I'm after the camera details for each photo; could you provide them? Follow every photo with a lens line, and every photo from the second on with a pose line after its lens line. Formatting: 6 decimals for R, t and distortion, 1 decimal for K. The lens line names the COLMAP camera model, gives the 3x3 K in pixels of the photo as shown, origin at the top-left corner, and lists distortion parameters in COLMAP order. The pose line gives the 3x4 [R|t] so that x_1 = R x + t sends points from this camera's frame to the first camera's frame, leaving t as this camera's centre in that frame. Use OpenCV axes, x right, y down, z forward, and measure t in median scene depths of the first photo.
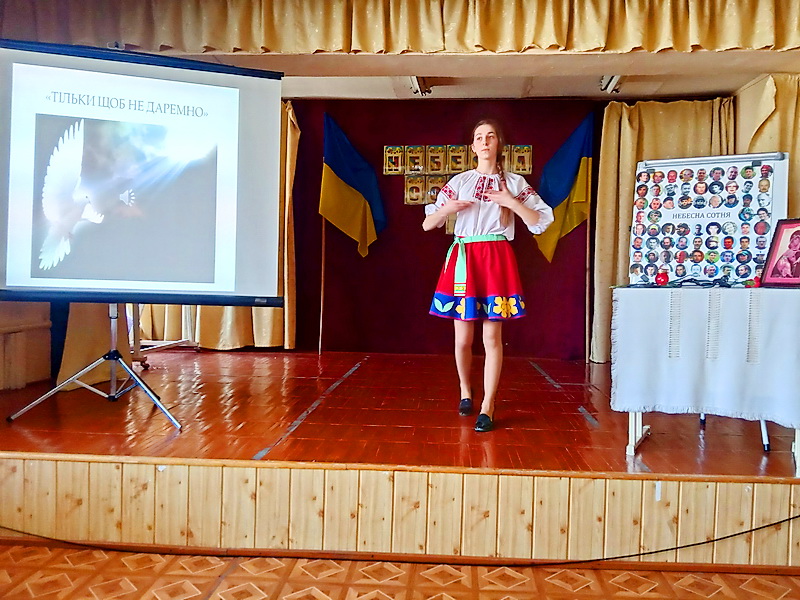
lens RADIAL K [[646.1, 0, 402.2], [0, 646.1, 307.6], [0, 0, 1]] dist [0.083100, -0.147763]
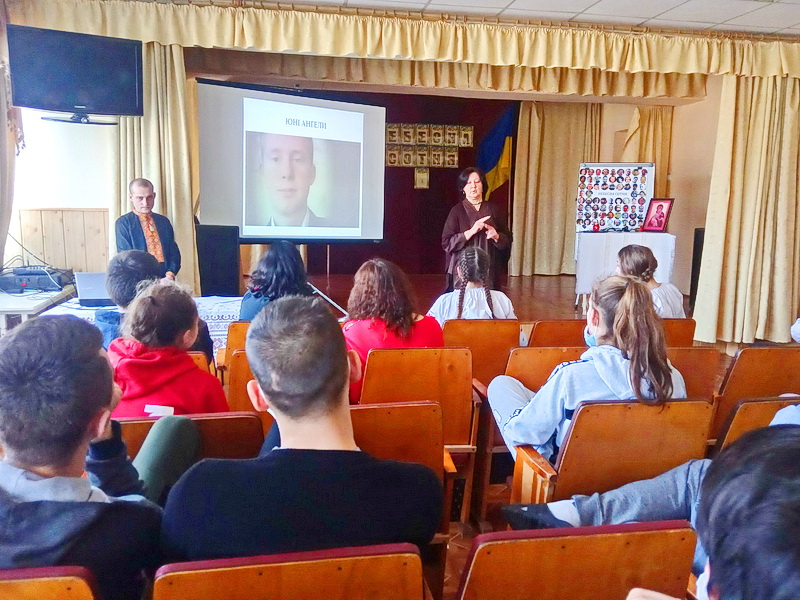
lens RADIAL K [[646.1, 0, 402.2], [0, 646.1, 307.6], [0, 0, 1]] dist [0.083100, -0.147763]
pose [[0.964871, -0.041994, 0.259347, -0.666099], [0.012856, 0.993507, 0.113042, -0.031929], [-0.262410, -0.105736, 0.959146, -0.734395]]
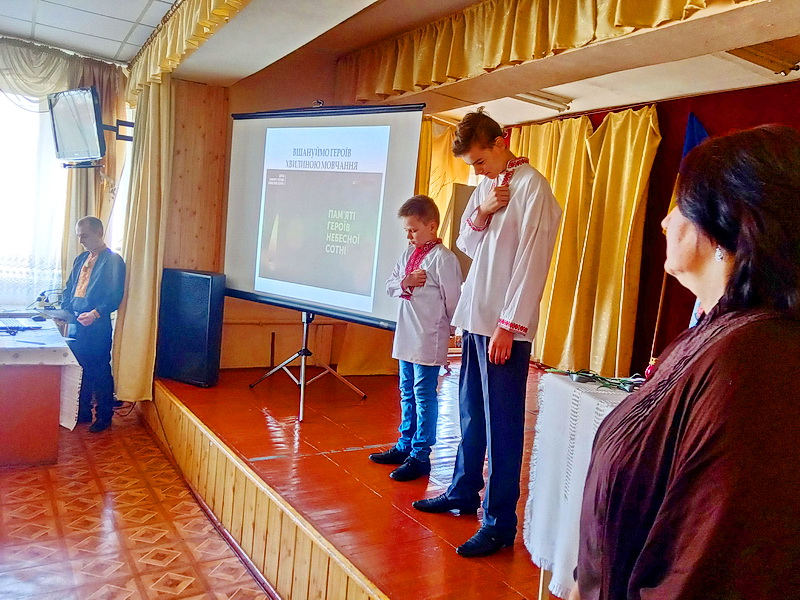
lens RADIAL K [[646.1, 0, 402.2], [0, 646.1, 307.6], [0, 0, 1]] dist [0.083100, -0.147763]
pose [[0.588183, 0.108239, -0.801452, 0.711788], [-0.111141, 0.992419, 0.052464, -0.107879], [0.801055, 0.058216, 0.595753, 0.440374]]
